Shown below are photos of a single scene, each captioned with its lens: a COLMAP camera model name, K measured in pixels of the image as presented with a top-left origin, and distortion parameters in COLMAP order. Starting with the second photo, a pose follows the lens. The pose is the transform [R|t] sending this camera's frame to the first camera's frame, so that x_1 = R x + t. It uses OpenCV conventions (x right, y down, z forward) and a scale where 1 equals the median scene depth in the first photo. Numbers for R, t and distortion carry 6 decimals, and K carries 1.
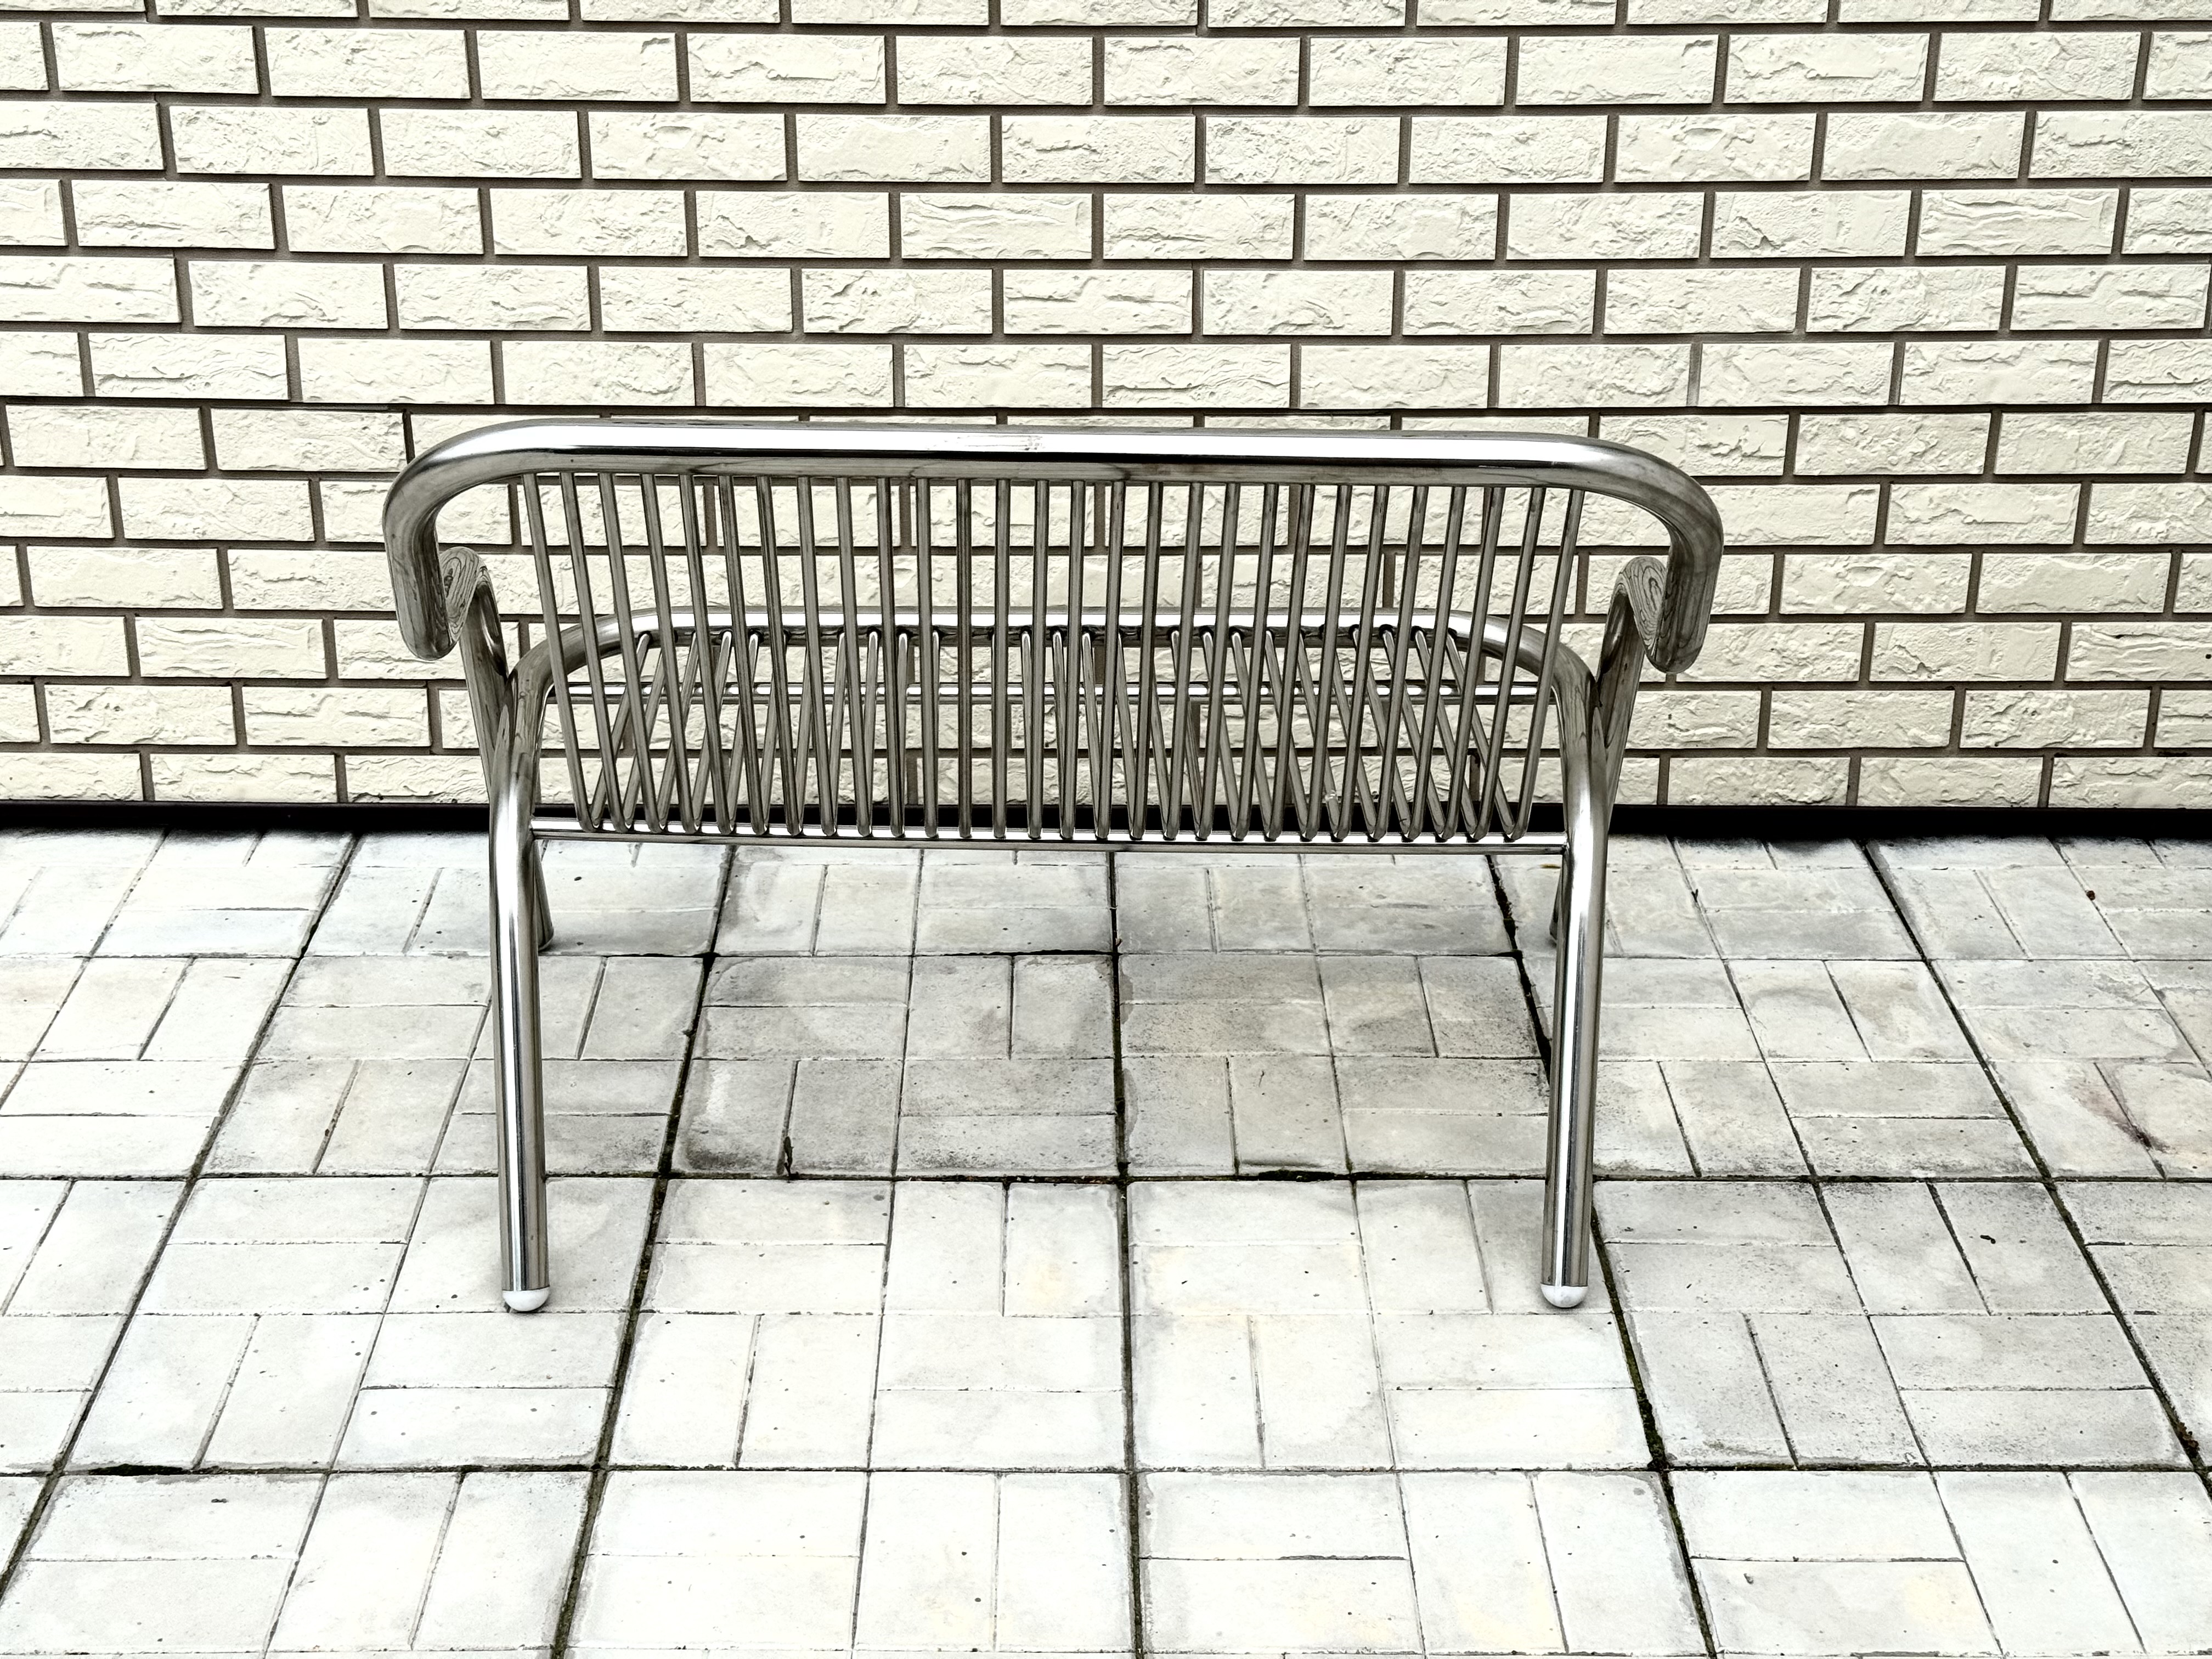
lens RADIAL K [[3107.9, 0, 1100.6], [0, 3107.9, 832.6], [0, 0, 1]] dist [0.101703, 0.000000]
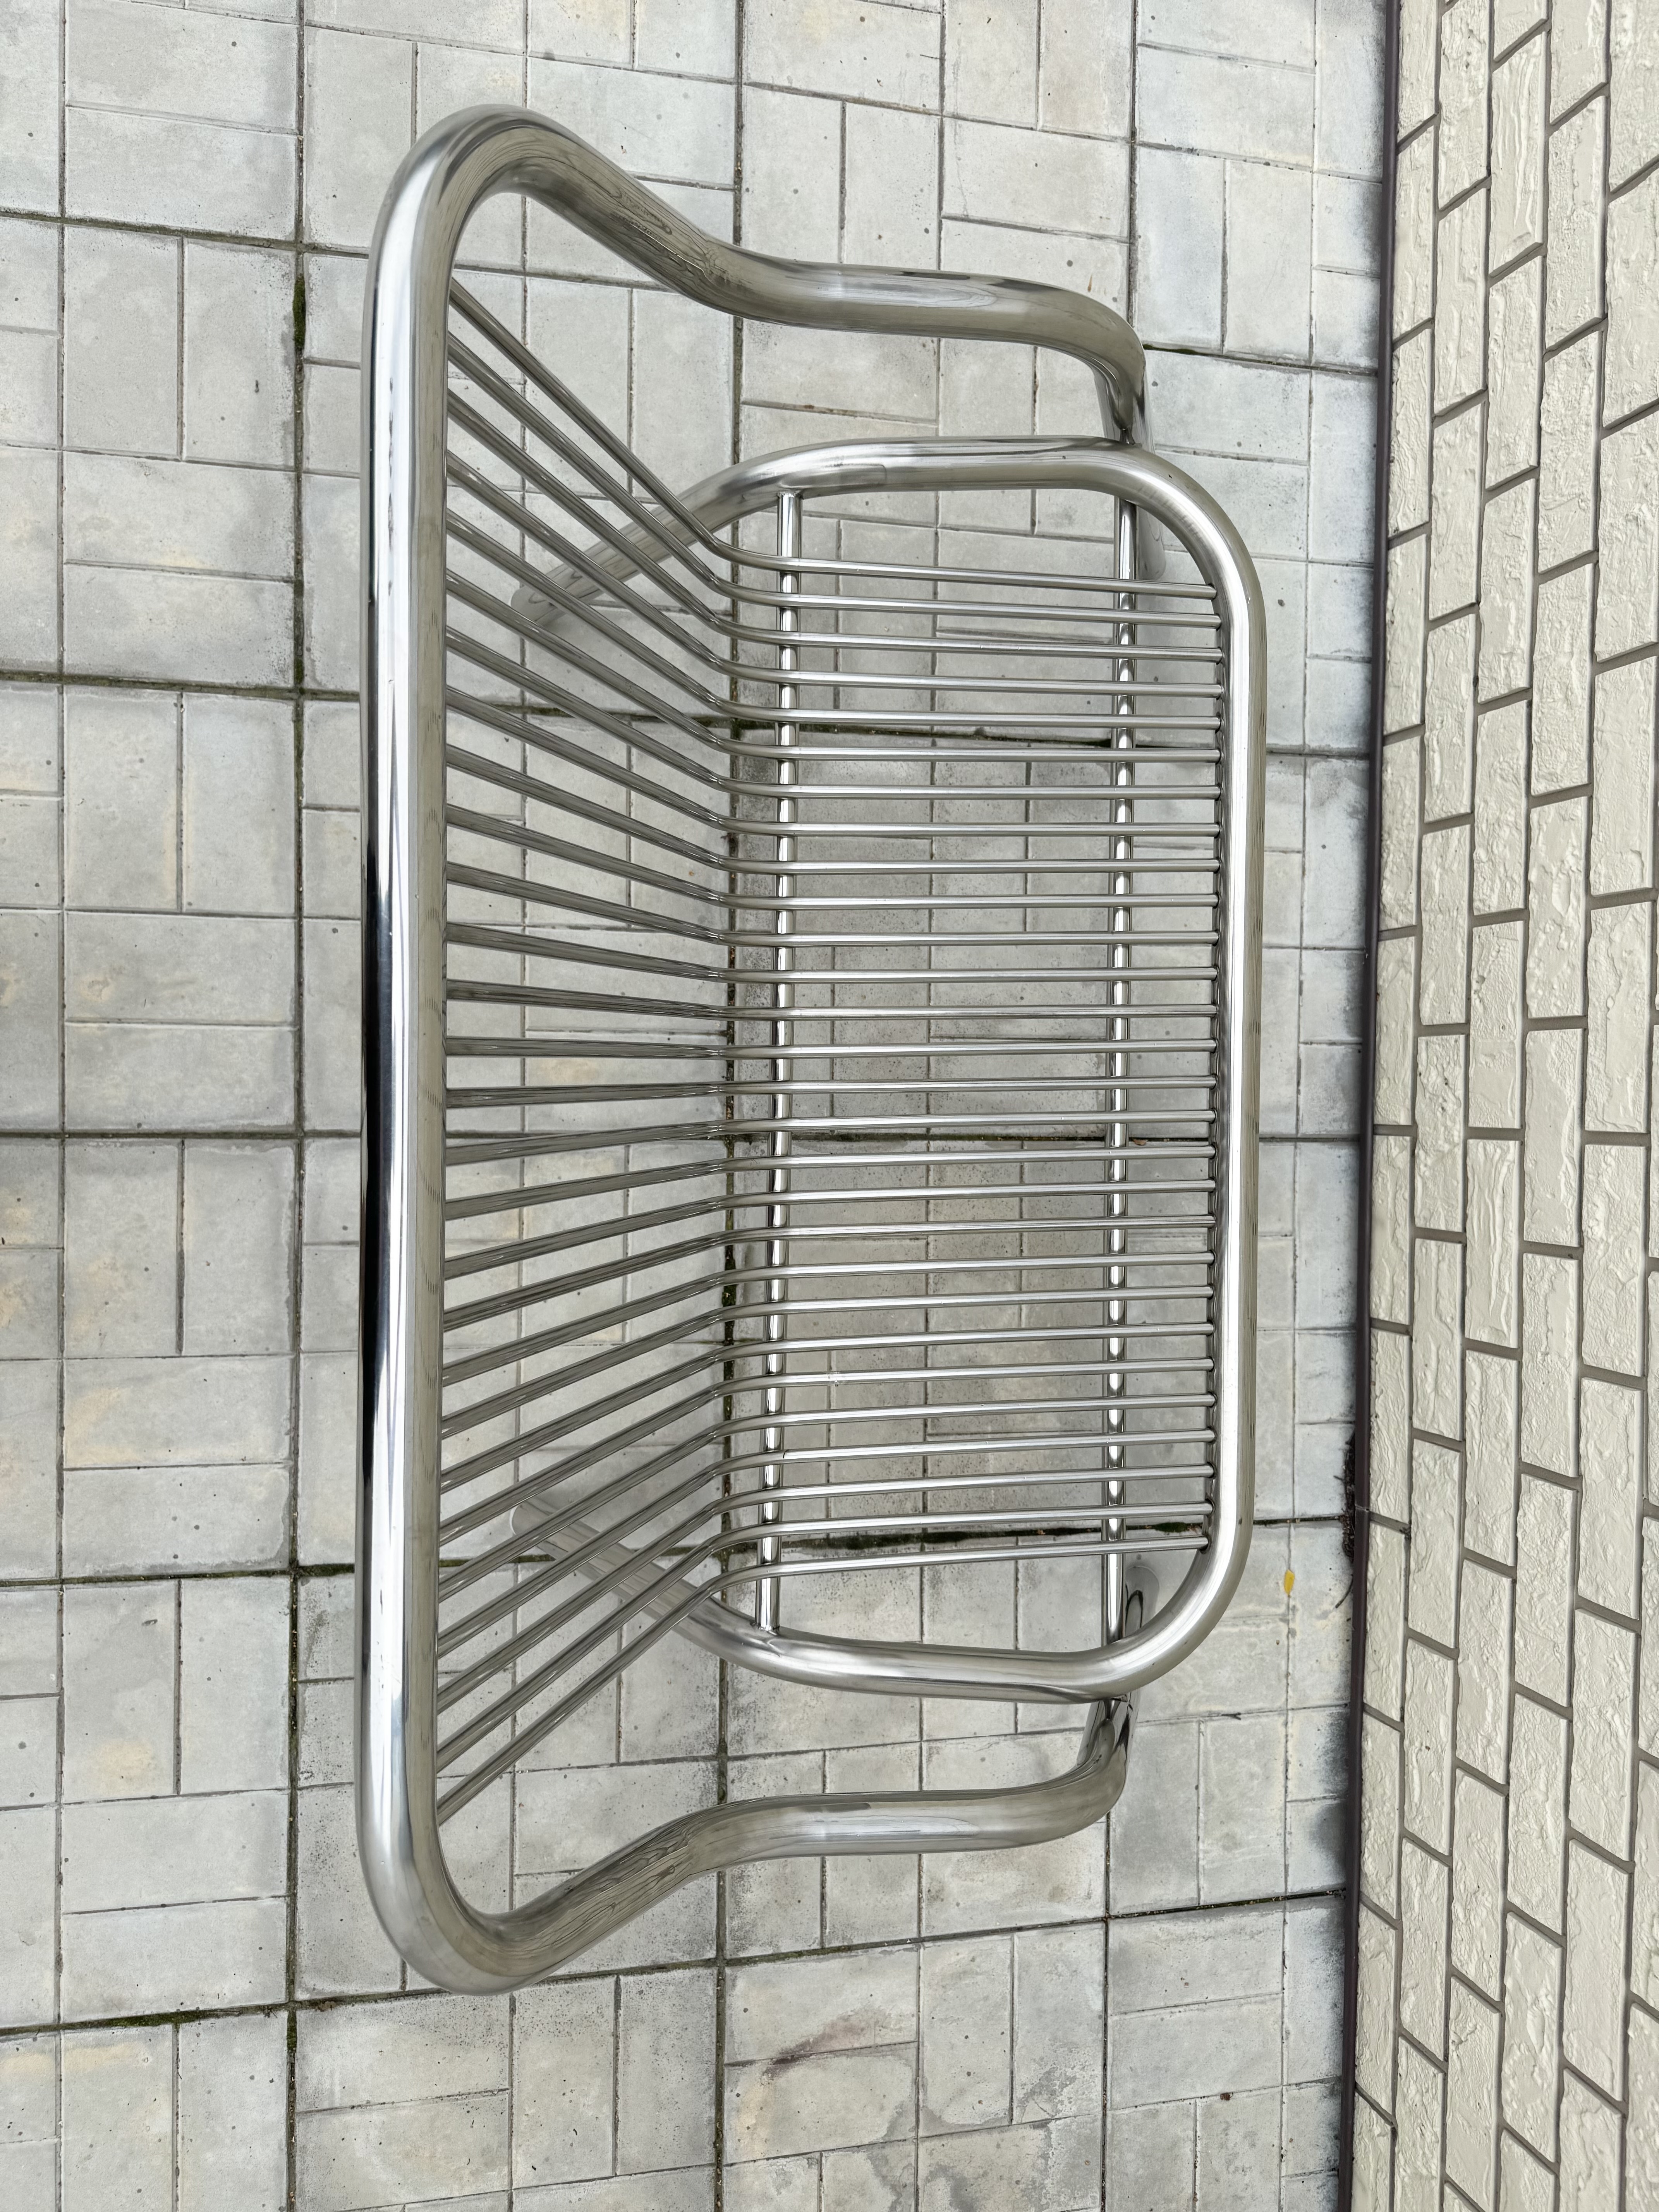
lens RADIAL K [[1570.9, 0, 833.5], [0, 1570.9, 1129.3], [0, 0, 1]] dist [0.042955, -0.059922]
pose [[-0.021158, 0.999693, 0.012888, -0.003901], [-0.617134, -0.023202, 0.786516, -0.315048], [0.786573, 0.008687, 0.617436, 0.608902]]
